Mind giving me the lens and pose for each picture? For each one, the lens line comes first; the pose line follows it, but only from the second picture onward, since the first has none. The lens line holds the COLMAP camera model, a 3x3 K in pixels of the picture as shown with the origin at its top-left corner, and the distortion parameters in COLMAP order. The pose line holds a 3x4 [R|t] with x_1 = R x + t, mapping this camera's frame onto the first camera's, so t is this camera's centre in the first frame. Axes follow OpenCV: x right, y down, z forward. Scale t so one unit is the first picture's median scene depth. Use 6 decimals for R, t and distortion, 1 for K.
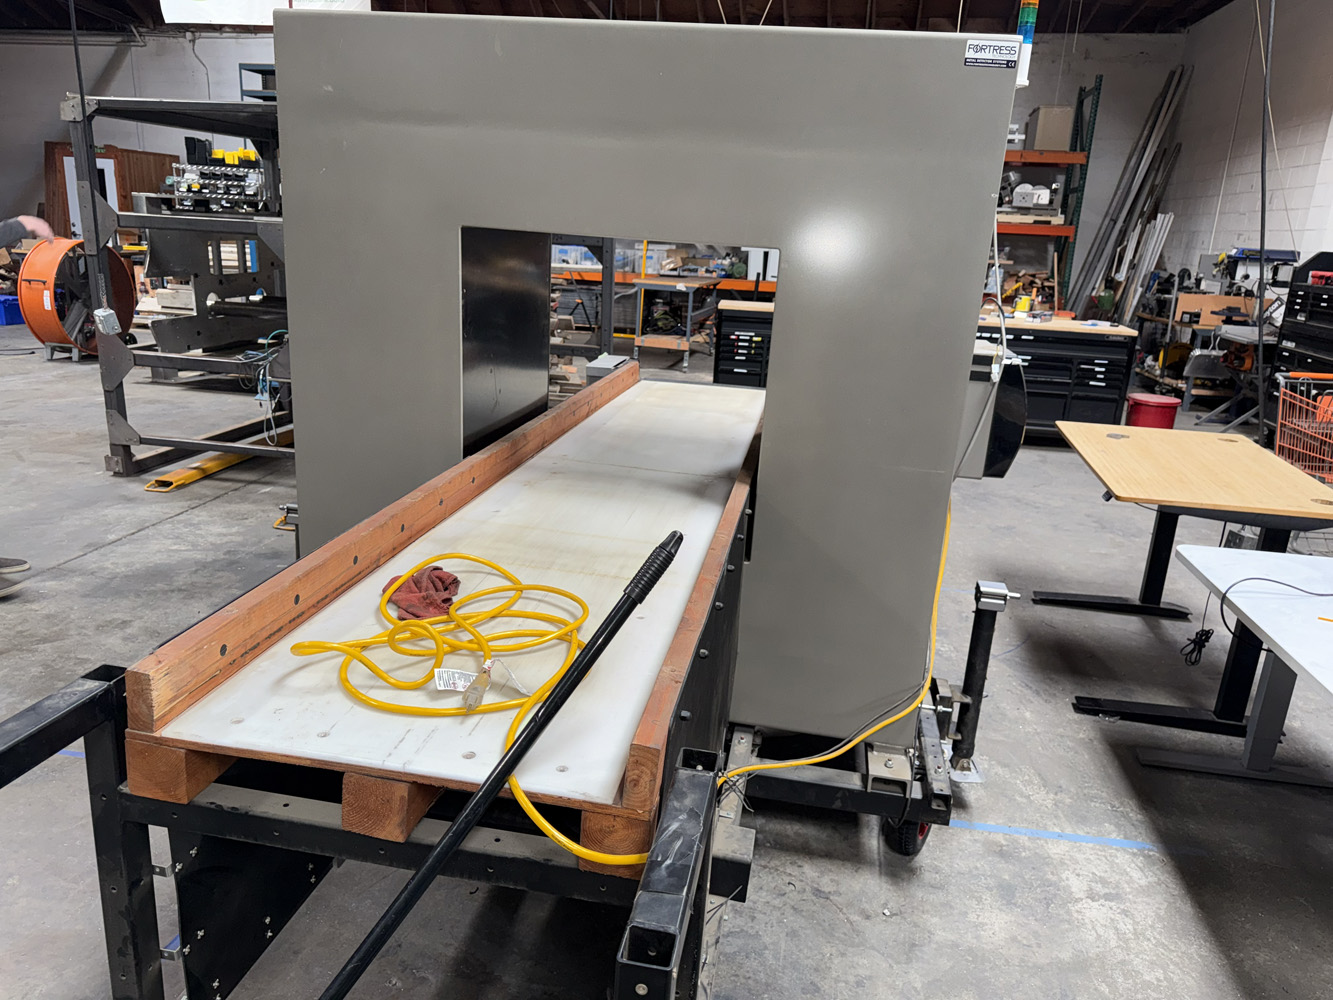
lens RADIAL K [[961.7, 0, 664.3], [0, 961.7, 496.7], [0, 0, 1]] dist [0.026836, -0.014807]
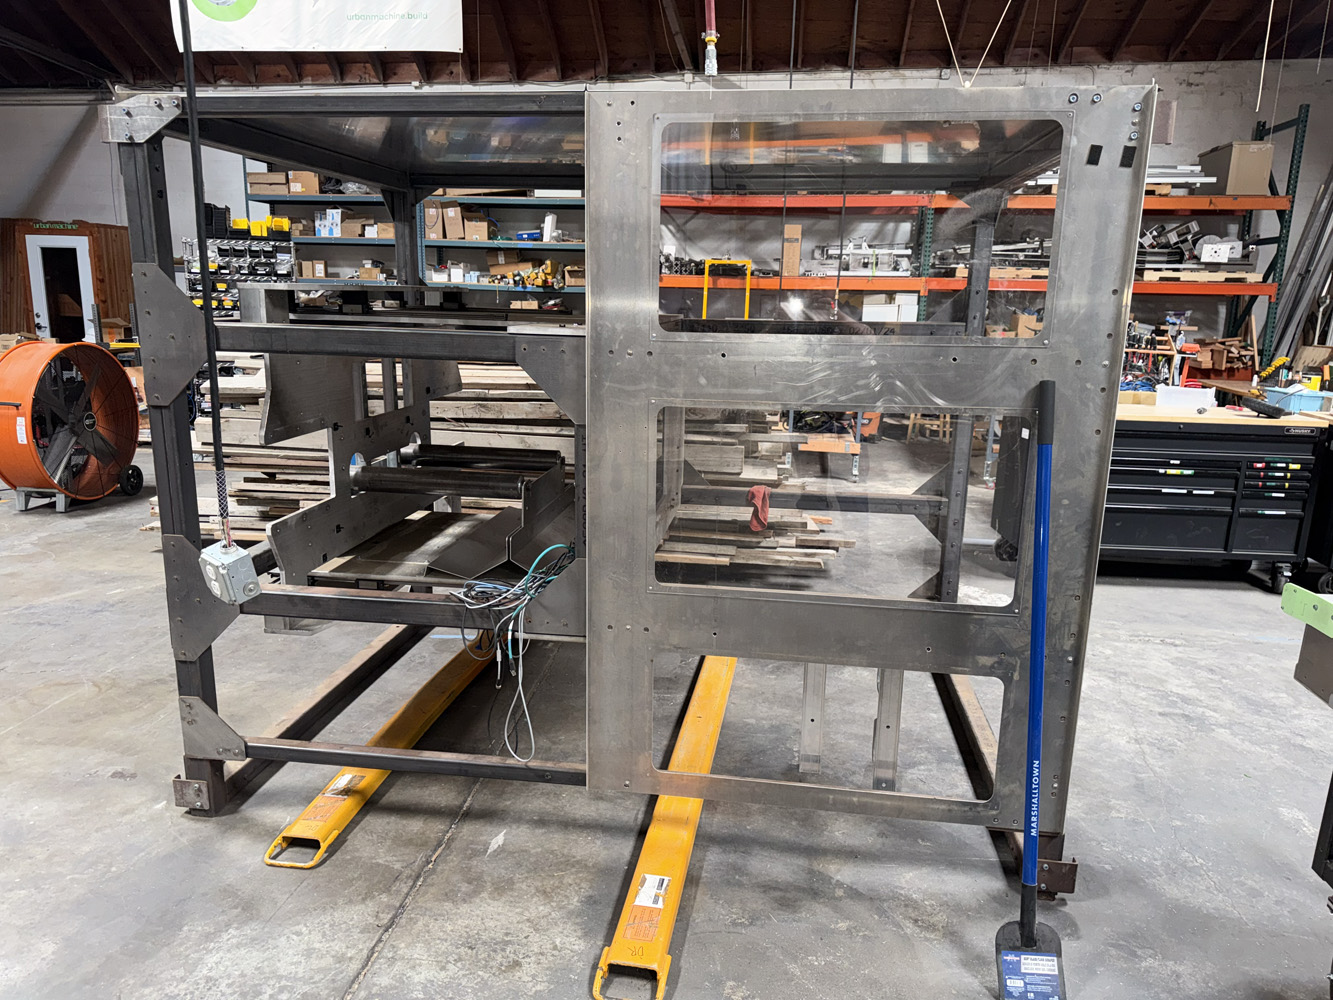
lens RADIAL K [[961.7, 0, 667.7], [0, 961.7, 506.0], [0, 0, 1]] dist [0.026836, -0.014807]
pose [[0.998308, -0.037942, 0.044072, -0.199811], [0.040264, 0.997780, -0.053039, -0.091335], [-0.041961, 0.054724, 0.997619, 0.279046]]
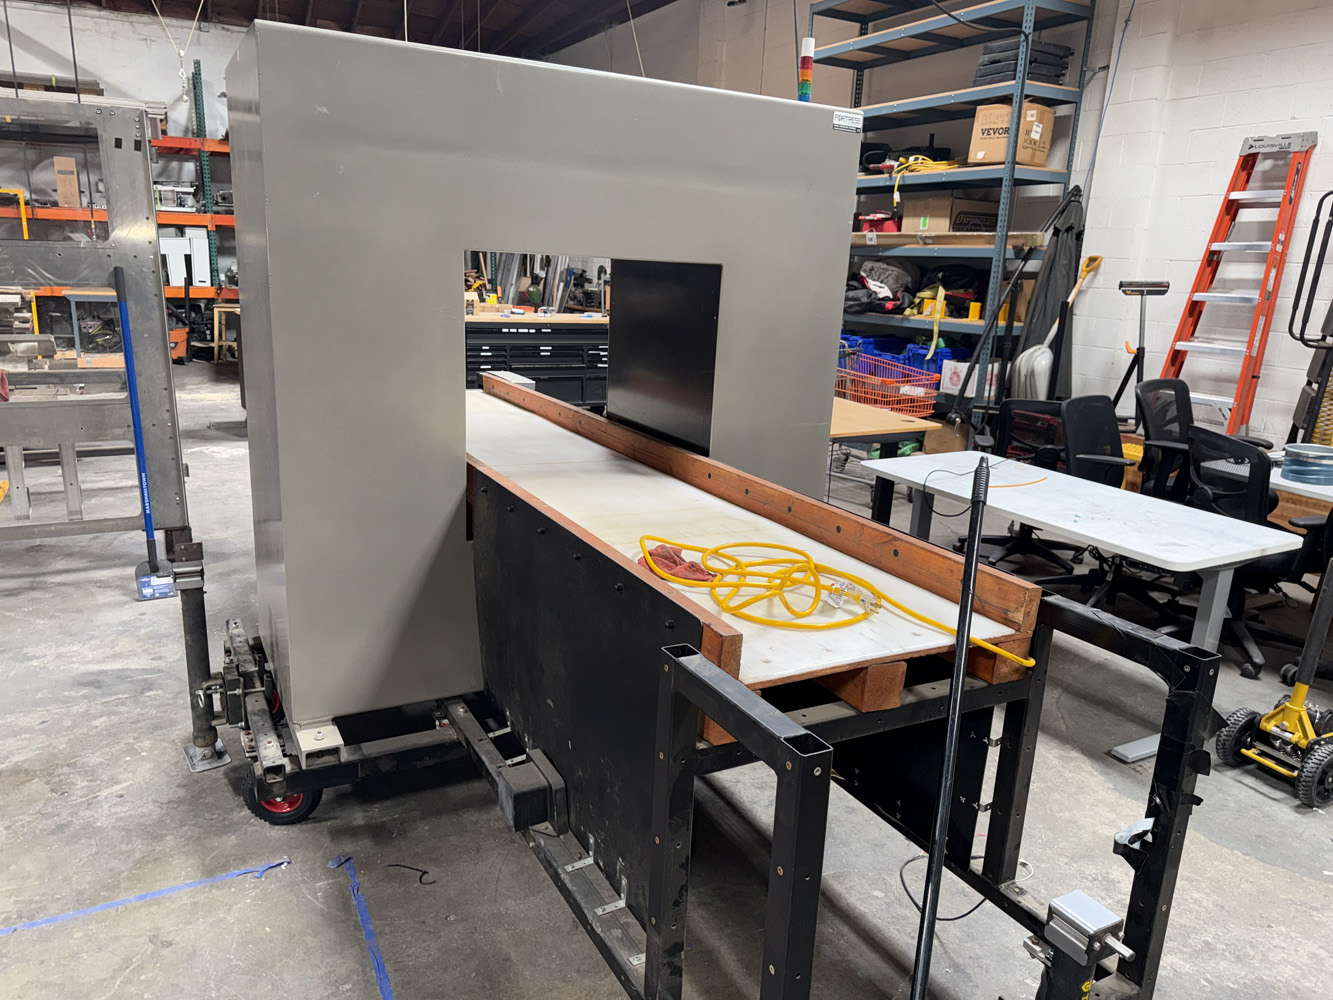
lens RADIAL K [[961.7, 0, 661.6], [0, 961.7, 514.3], [0, 0, 1]] dist [0.026836, -0.014807]
pose [[0.796806, -0.176188, 0.577978, -0.170904], [0.165333, 0.983613, 0.071909, -0.009193], [-0.581176, 0.038262, 0.812878, 0.008002]]
